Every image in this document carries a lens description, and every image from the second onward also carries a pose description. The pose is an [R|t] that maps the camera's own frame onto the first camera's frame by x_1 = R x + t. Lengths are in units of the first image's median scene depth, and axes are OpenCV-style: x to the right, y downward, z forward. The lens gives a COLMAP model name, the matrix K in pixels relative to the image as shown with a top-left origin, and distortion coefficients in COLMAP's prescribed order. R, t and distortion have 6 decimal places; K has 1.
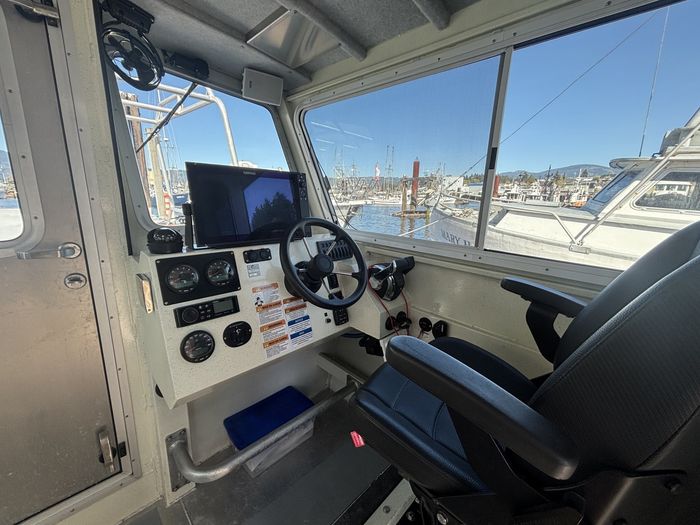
lens RADIAL K [[286.1, 0, 349.0], [0, 286.1, 259.9], [0, 0, 1]] dist [0.003372, -0.000959]
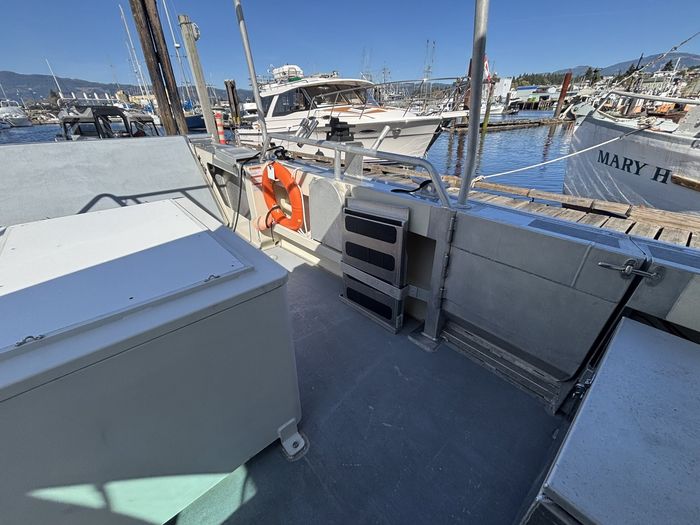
lens RADIAL K [[286.1, 0, 350.2], [0, 286.1, 258.9], [0, 0, 1]] dist [0.003372, -0.000959]
pose [[0.996961, 0.000457, -0.077903, -1.211771], [0.019759, 0.965804, 0.258520, -0.194152], [0.075357, -0.259274, 0.962859, 0.891201]]
